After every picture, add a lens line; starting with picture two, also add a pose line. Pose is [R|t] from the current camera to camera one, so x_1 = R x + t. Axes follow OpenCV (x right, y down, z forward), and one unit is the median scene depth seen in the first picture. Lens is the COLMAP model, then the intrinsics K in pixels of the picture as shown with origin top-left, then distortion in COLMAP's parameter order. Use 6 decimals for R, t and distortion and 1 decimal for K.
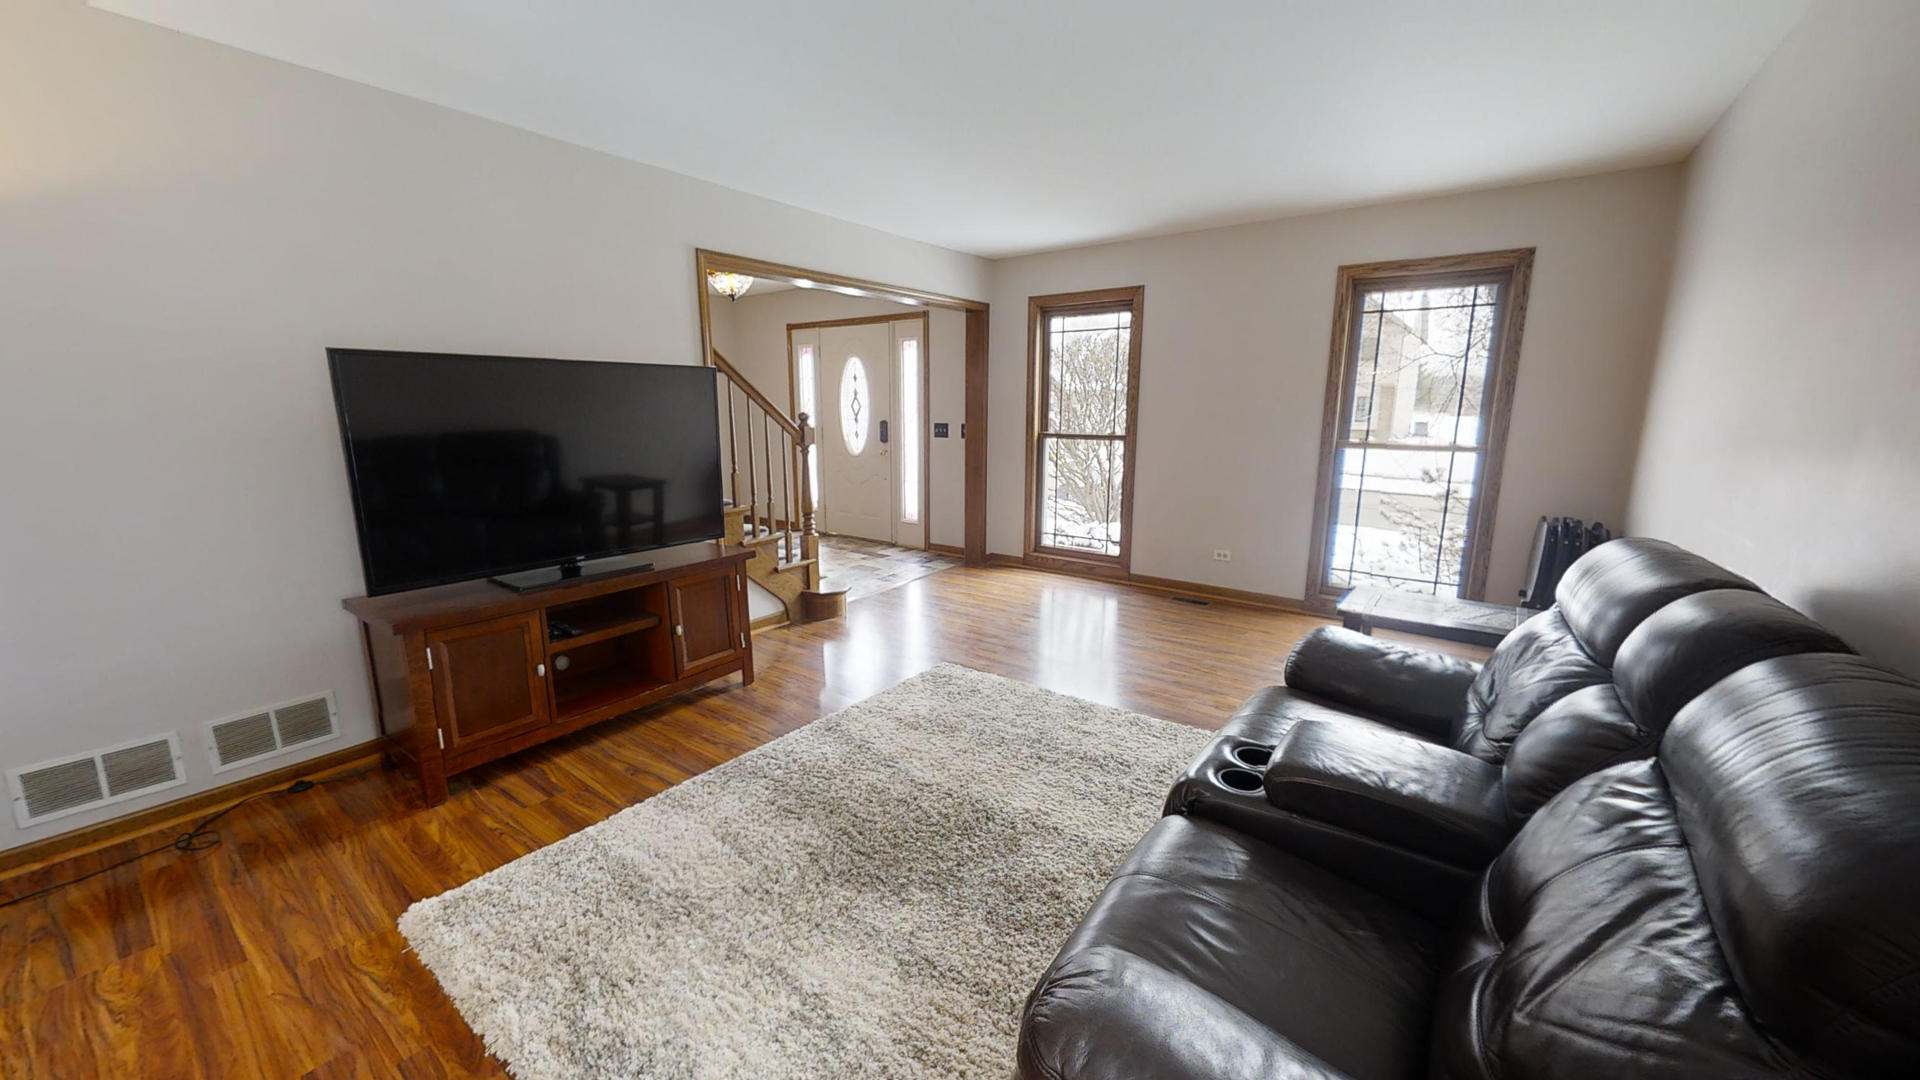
lens RADIAL K [[703.9, 0, 950.7], [0, 703.9, 533.6], [0, 0, 1]] dist [-0.000112, 0.000099]
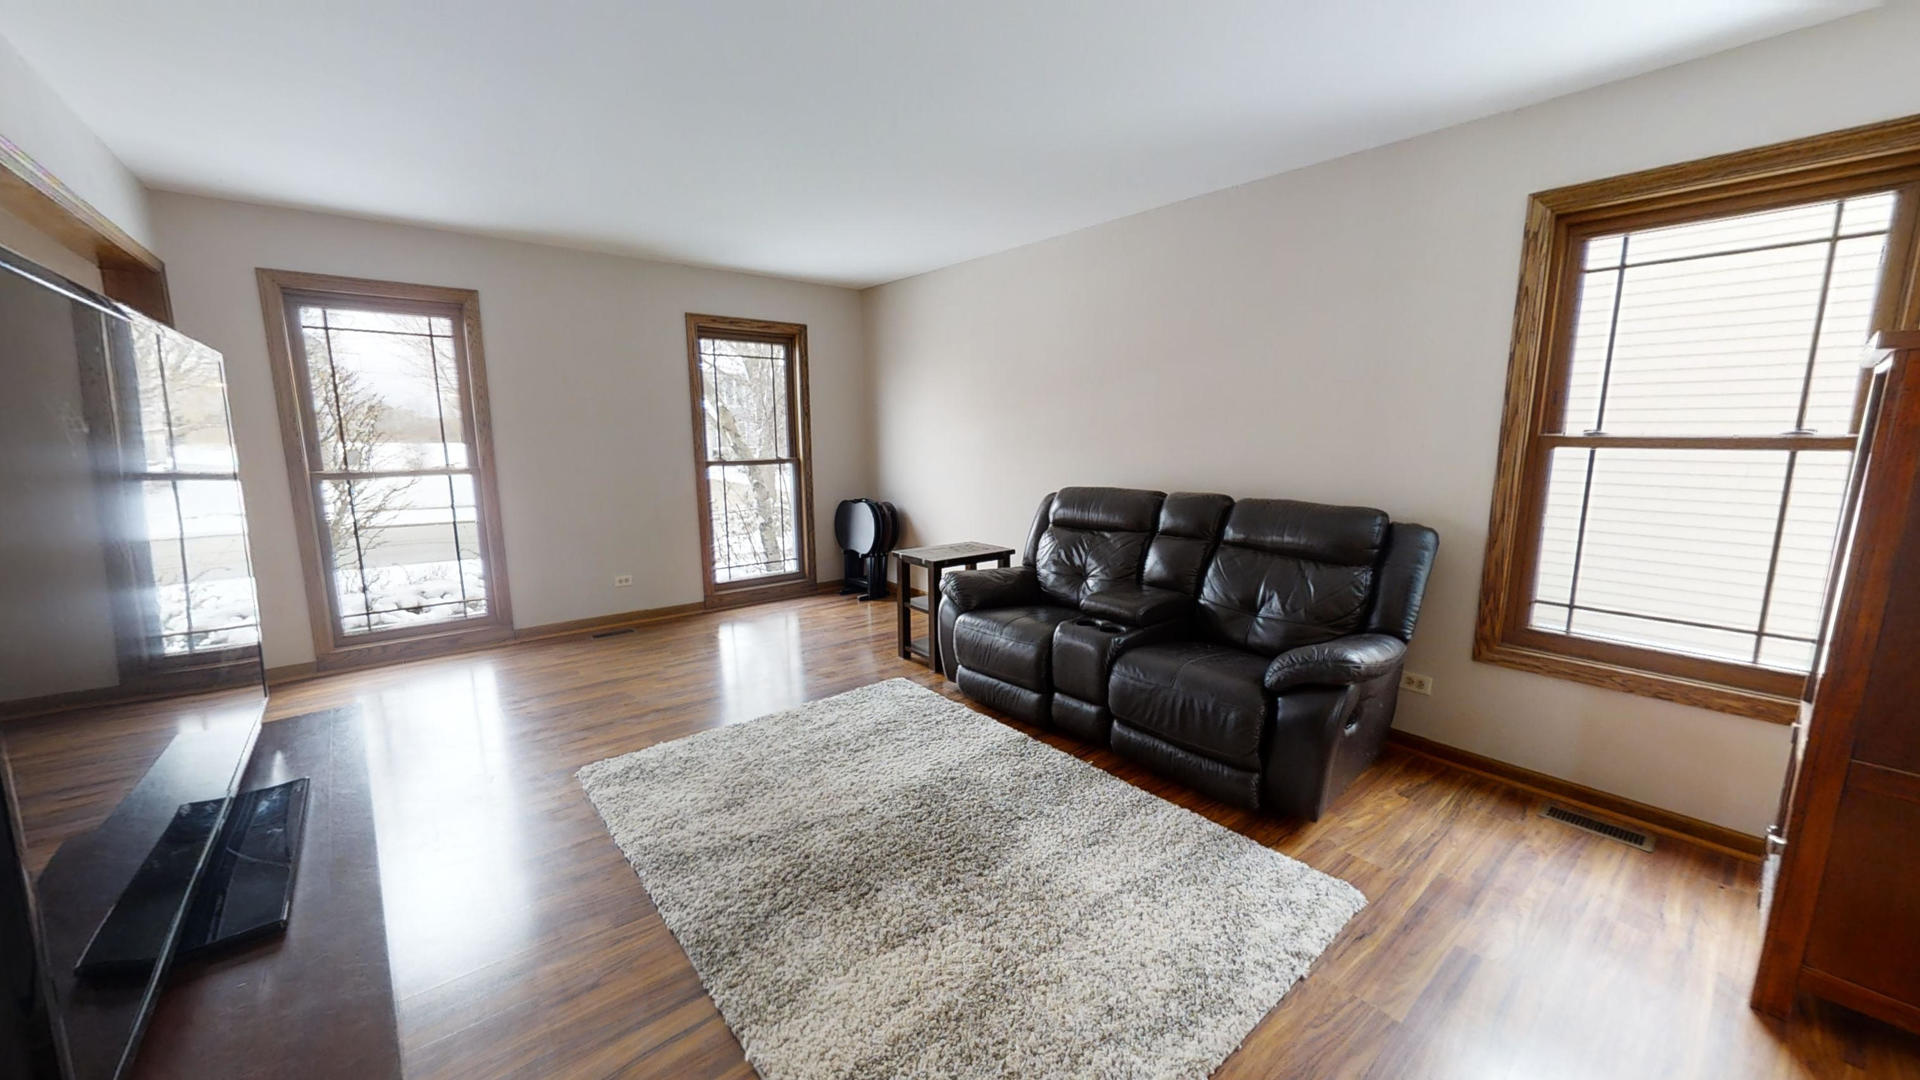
lens RADIAL K [[703.9, 0, 947.4], [0, 703.9, 543.7], [0, 0, 1]] dist [-0.000112, 0.000099]
pose [[0.241900, -0.157706, 0.957399, -0.416830], [0.180236, 0.976834, 0.115369, -0.048370], [-0.953415, 0.144650, 0.264720, 0.263066]]
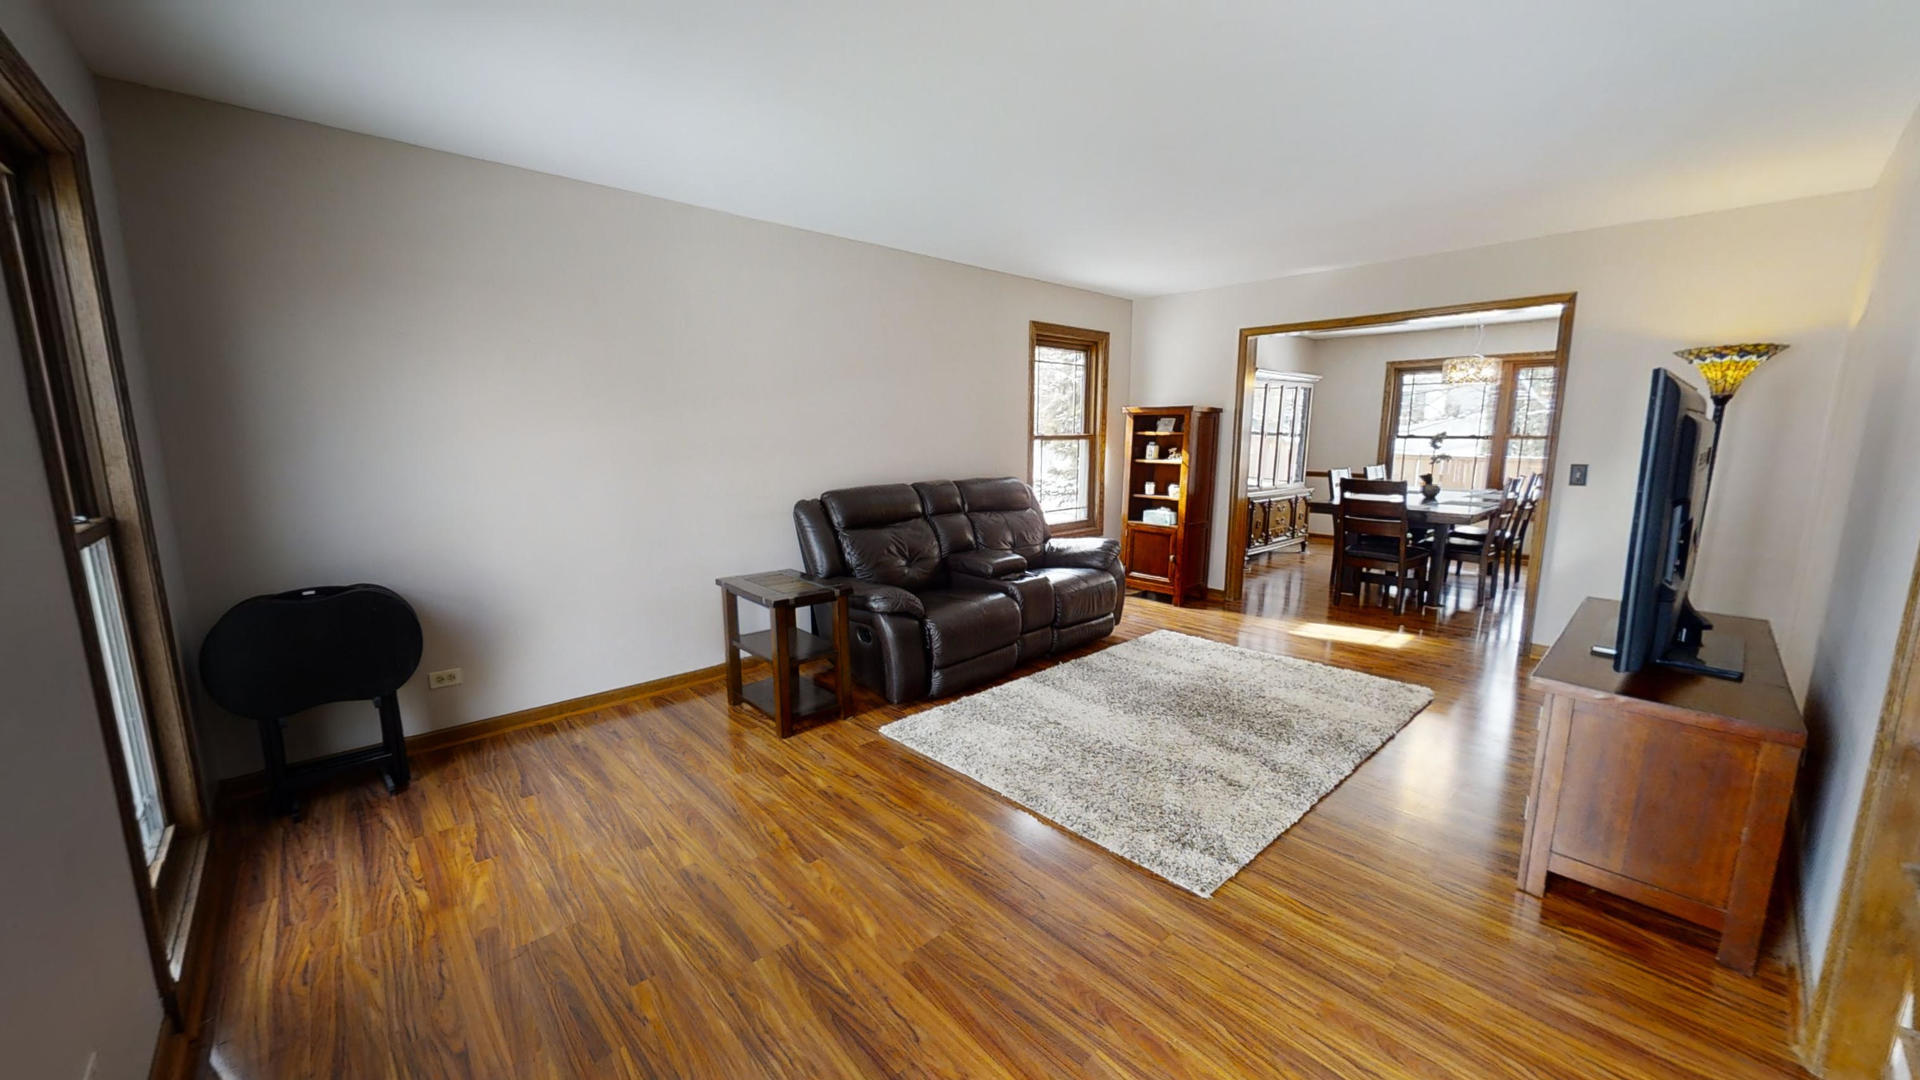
lens RADIAL K [[703.9, 0, 968.2], [0, 703.9, 540.0], [0, 0, 1]] dist [-0.000112, 0.000099]
pose [[-0.984069, -0.027038, 0.175719, 0.053342], [0.034546, 0.940450, 0.338172, -0.198210], [-0.174398, 0.338855, -0.924534, 1.005790]]
